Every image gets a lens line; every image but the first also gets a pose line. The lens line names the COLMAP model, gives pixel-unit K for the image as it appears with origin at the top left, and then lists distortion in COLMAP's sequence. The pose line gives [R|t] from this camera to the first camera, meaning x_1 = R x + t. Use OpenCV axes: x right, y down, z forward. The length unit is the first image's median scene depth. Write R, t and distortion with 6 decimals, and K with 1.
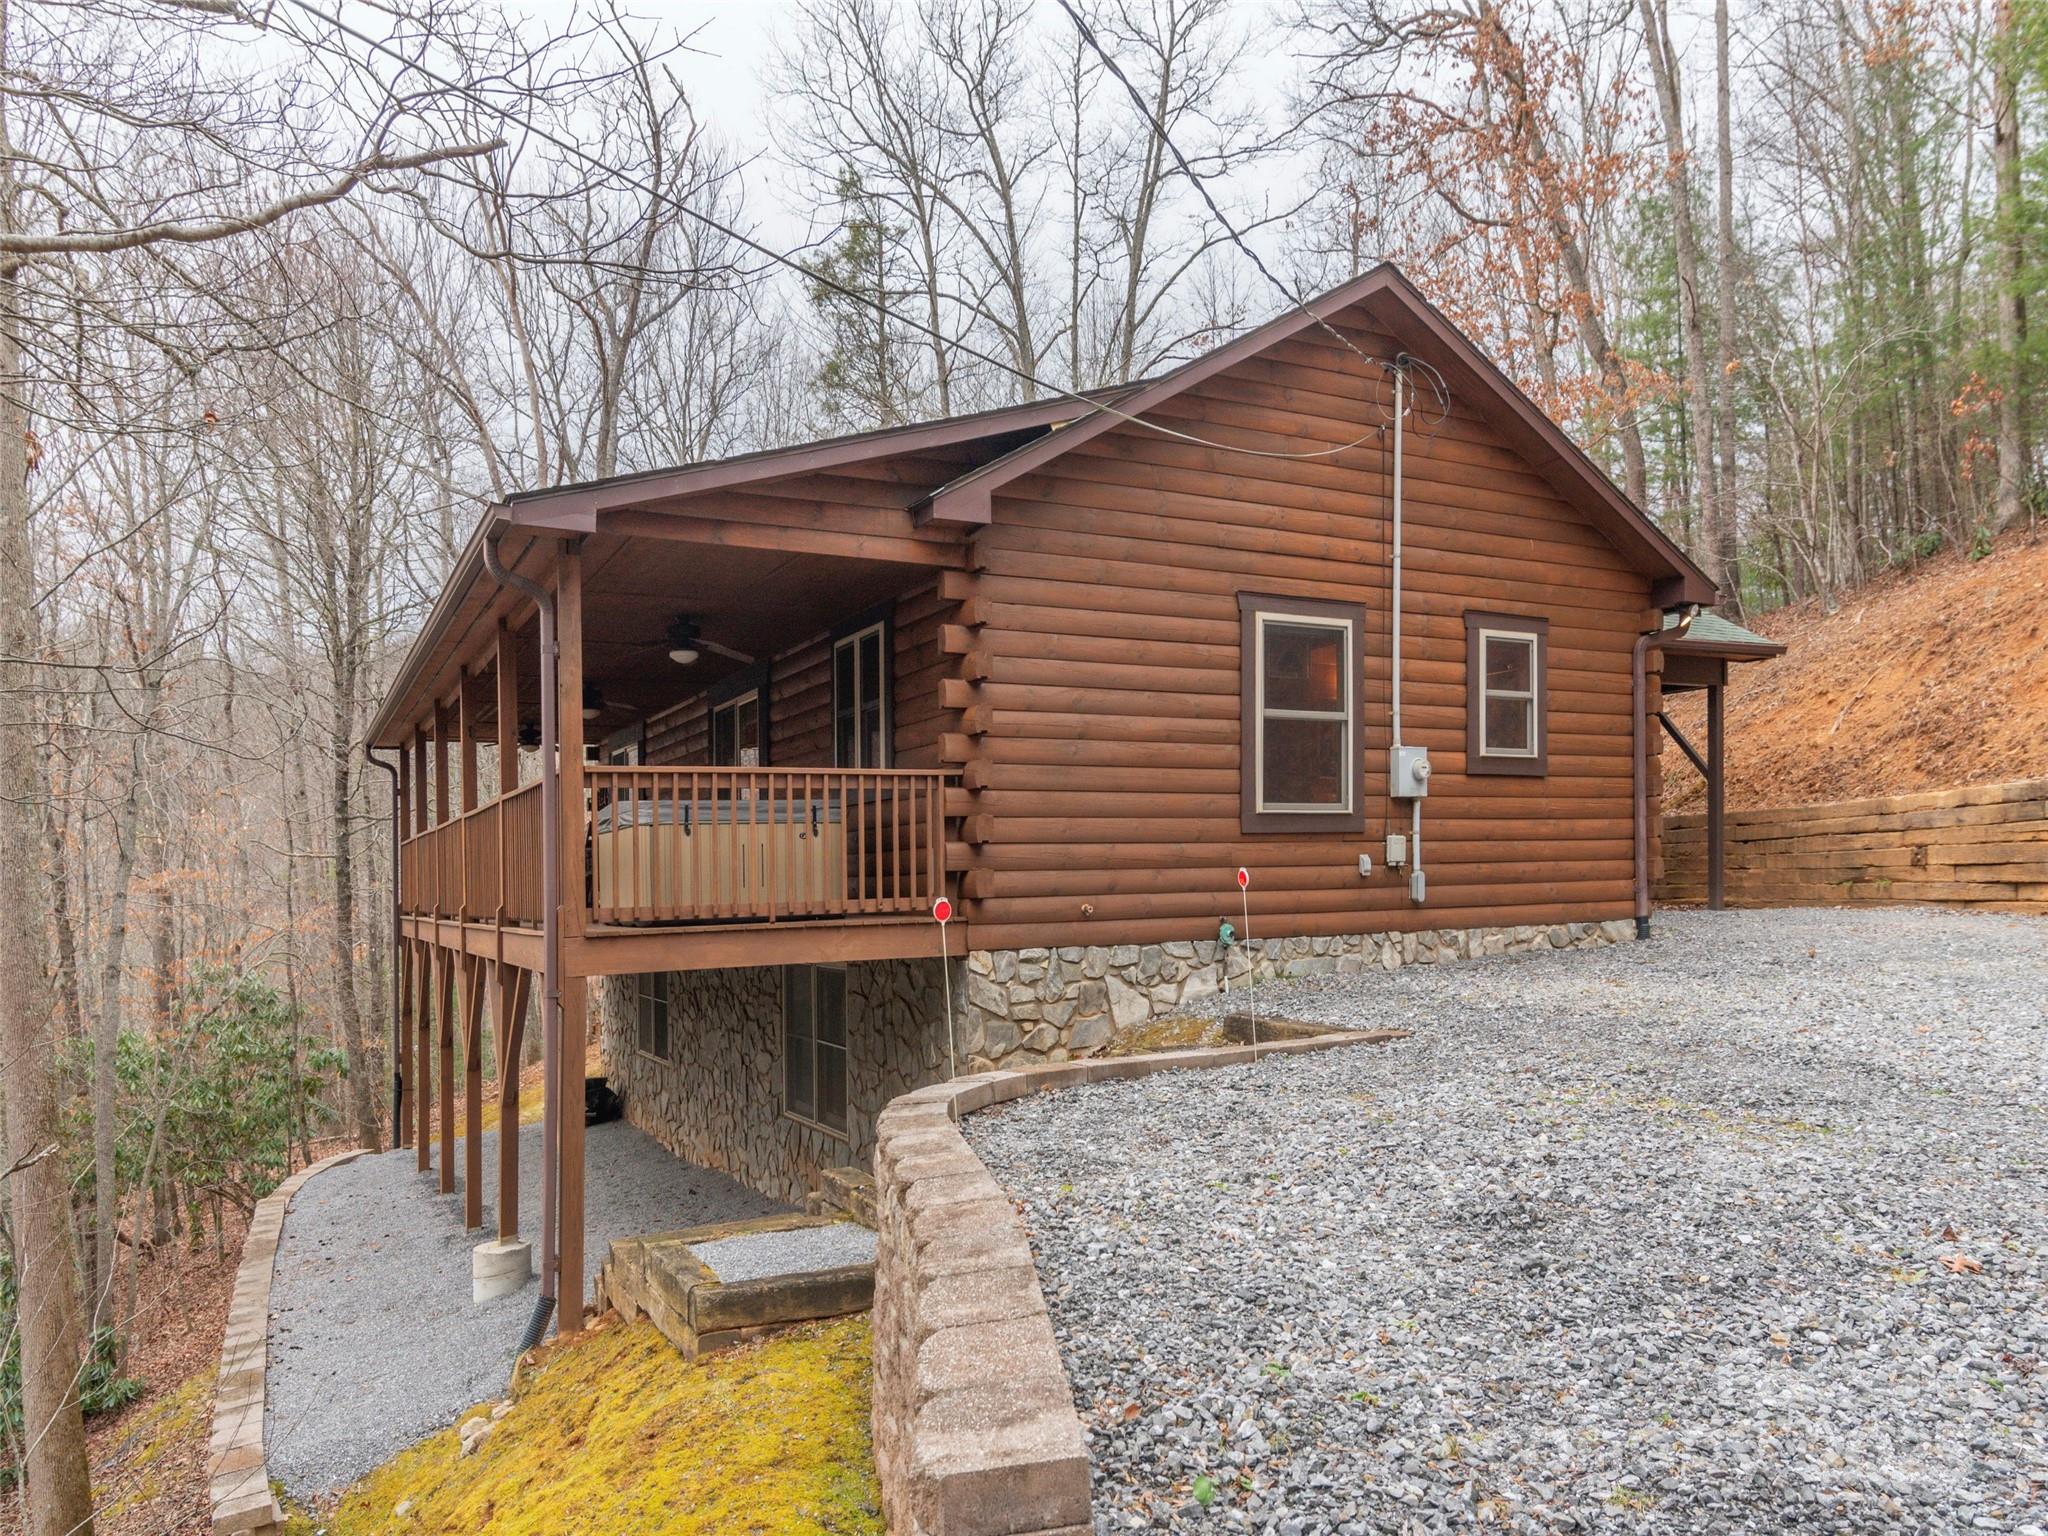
lens RADIAL K [[1446.0, 0, 1048.0], [0, 1446.0, 889.3], [0, 0, 1]] dist [-0.005380, -0.007045]
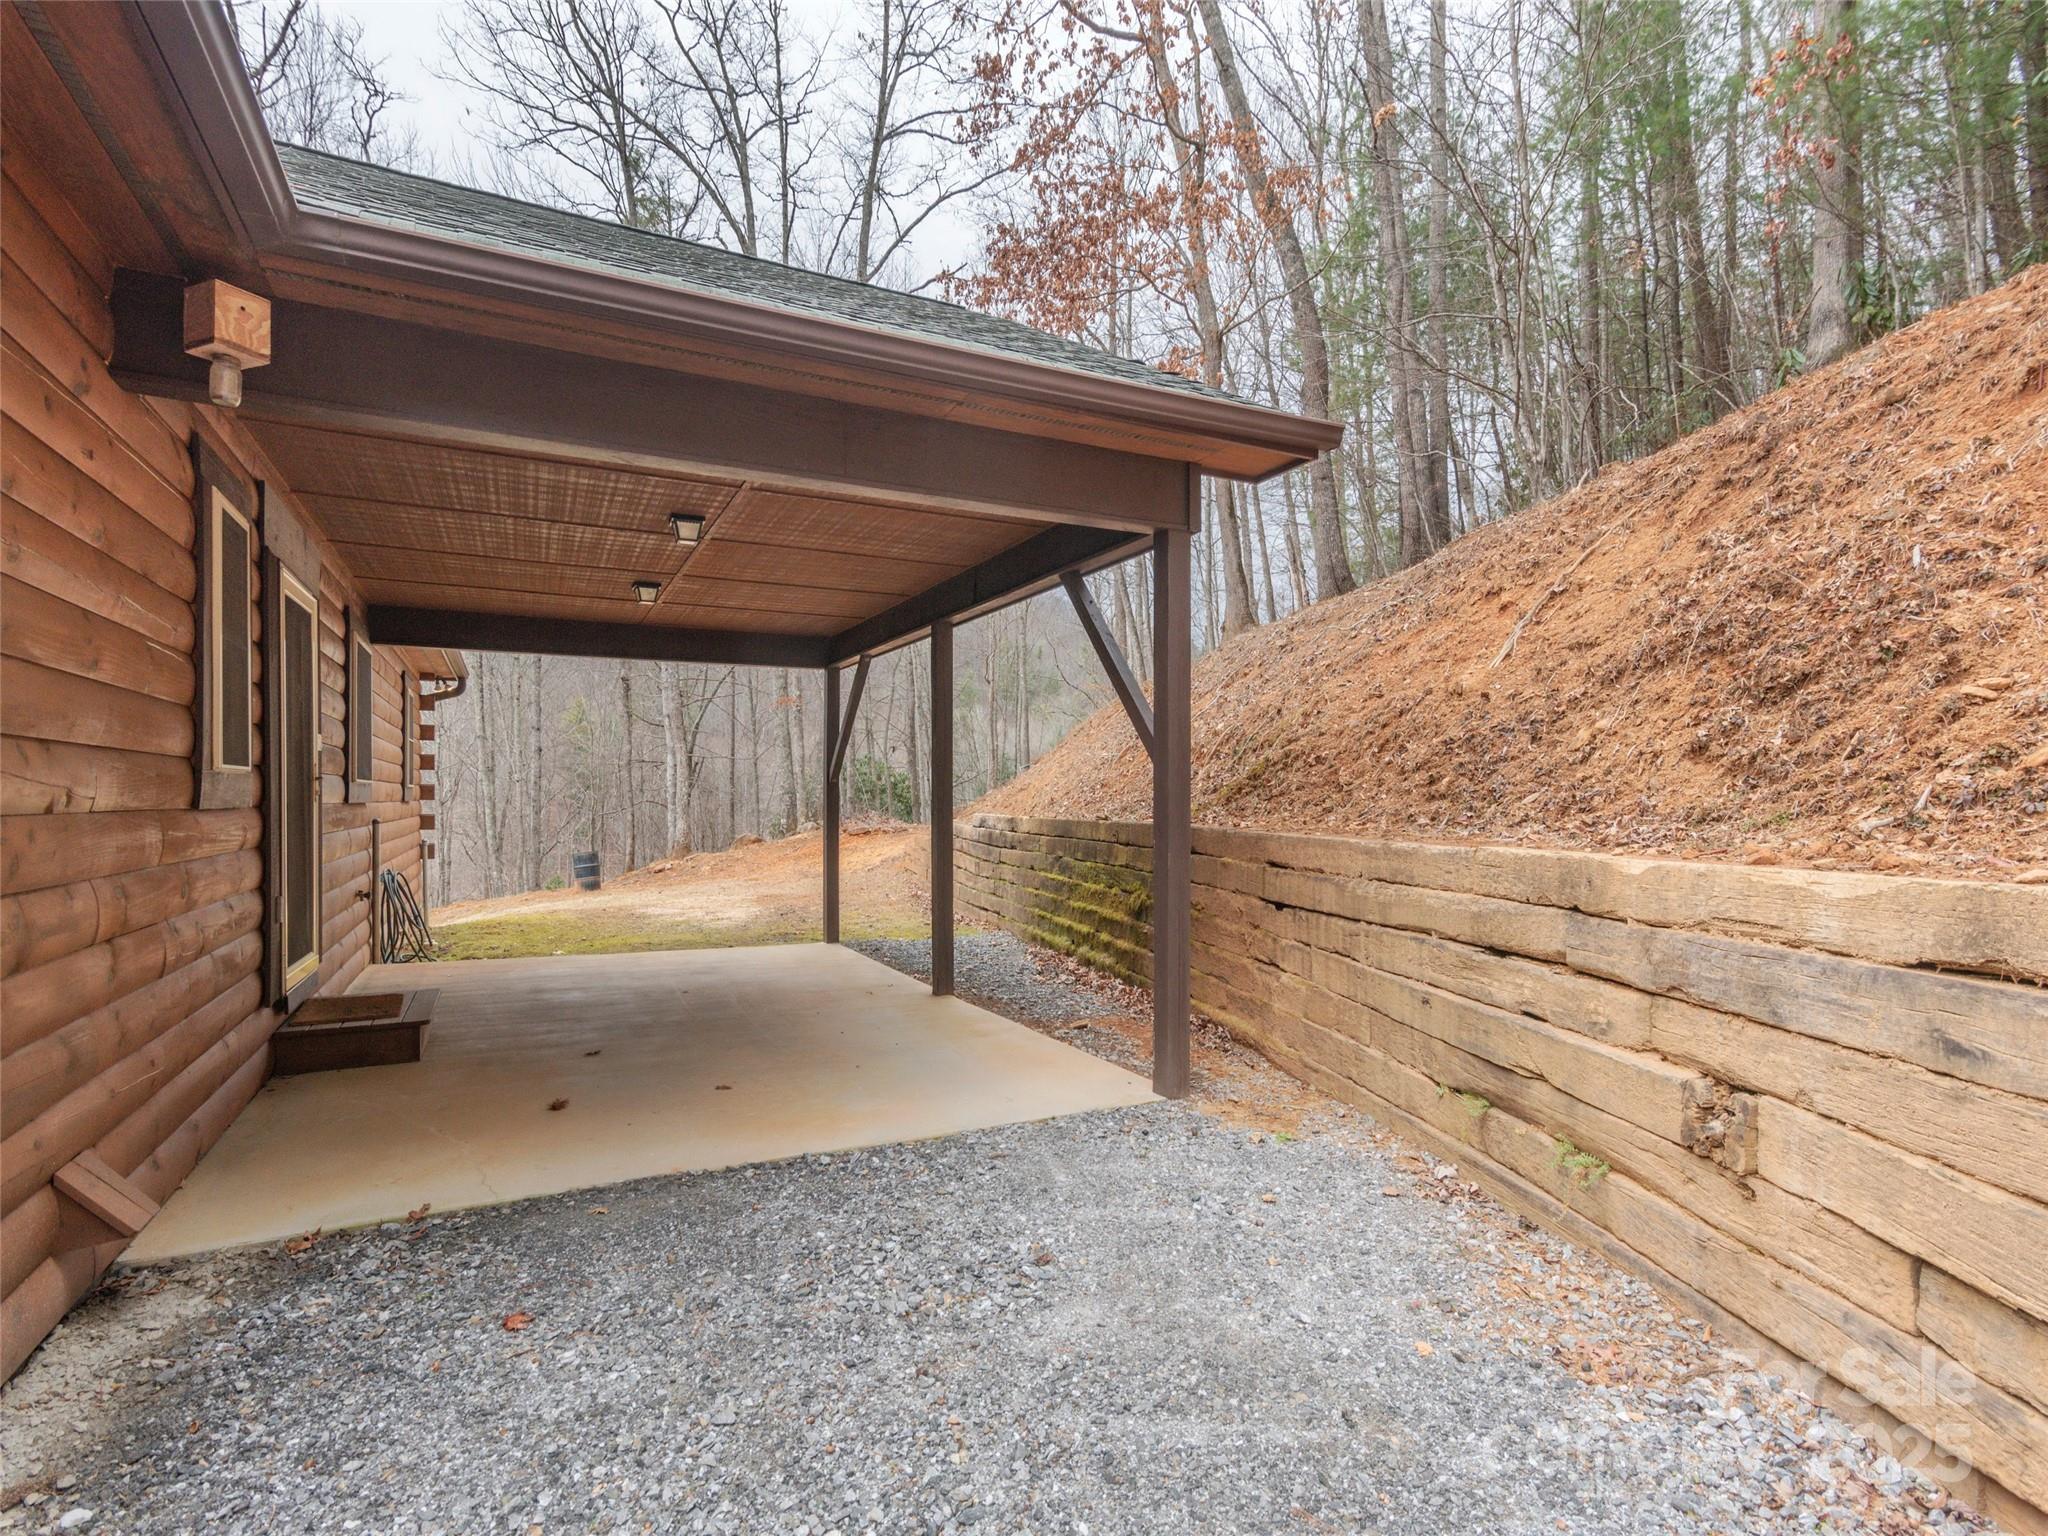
lens RADIAL K [[1006.1, 0, 994.3], [0, 1006.1, 767.0], [0, 0, 1]] dist [0.008567, 0.000520]
pose [[0.998670, 0.020455, -0.047332, 0.621754], [-0.022051, 0.999197, -0.033448, -0.095096], [0.046609, 0.034447, 0.998319, 1.045104]]
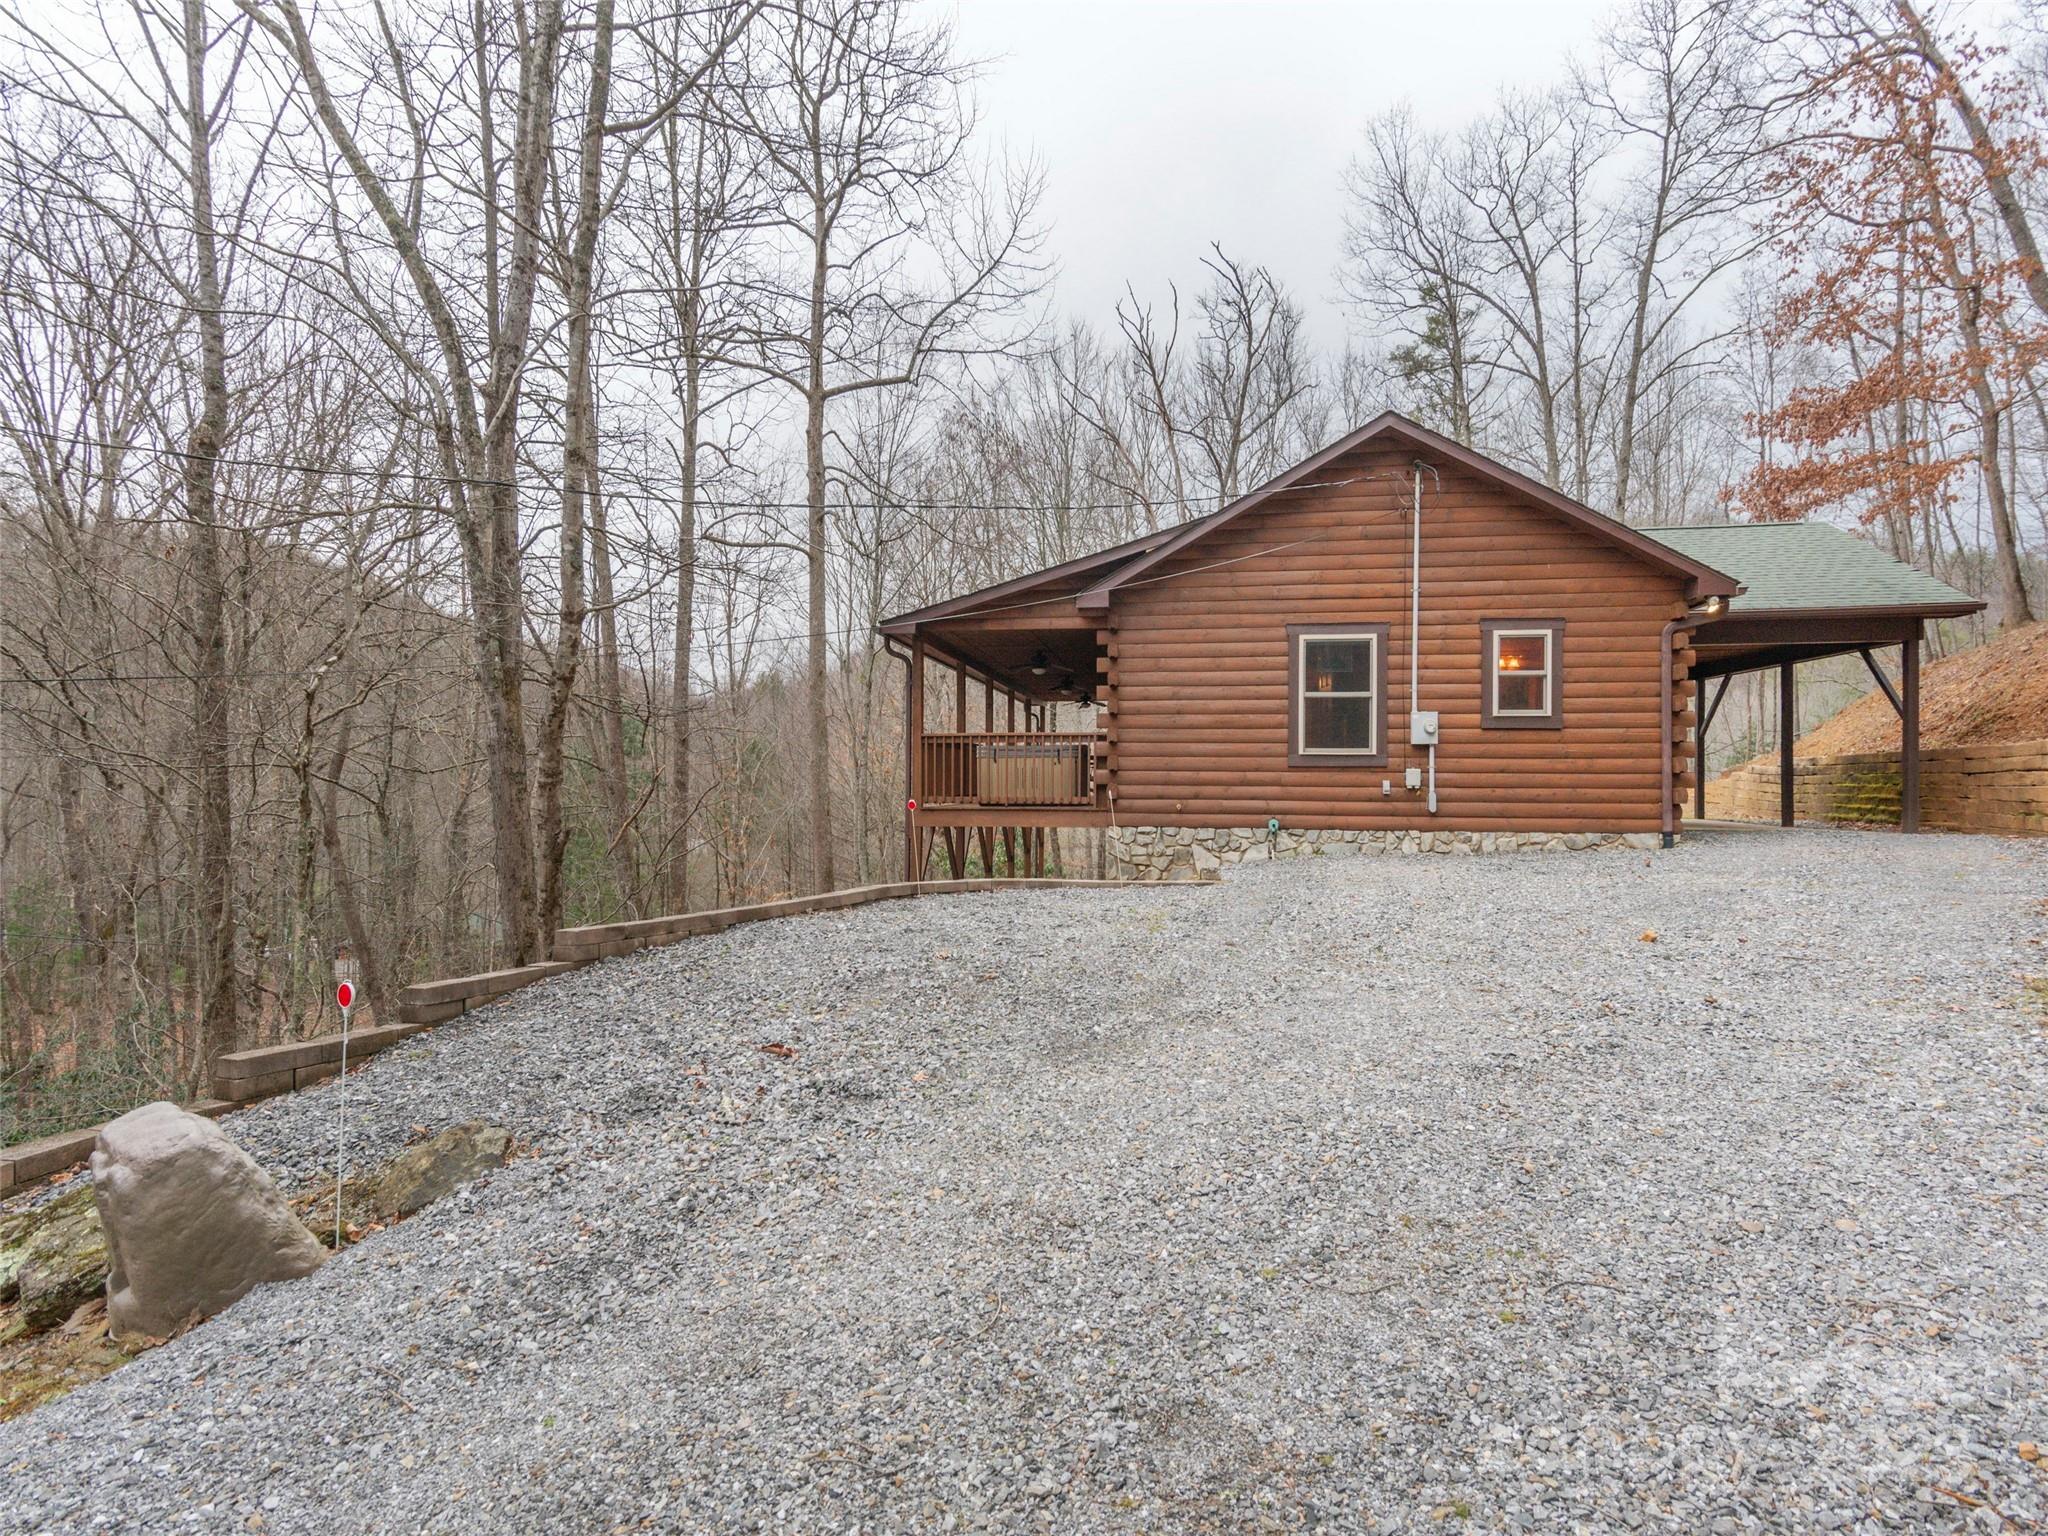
lens RADIAL K [[1006.1, 0, 1012.2], [0, 1006.1, 763.1], [0, 0, 1]] dist [0.008567, 0.000520]
pose [[0.791689, 0.020179, -0.610592, 0.567517], [-0.027450, 0.999620, -0.002555, -0.029133], [0.610308, 0.018784, 0.791942, -0.123055]]
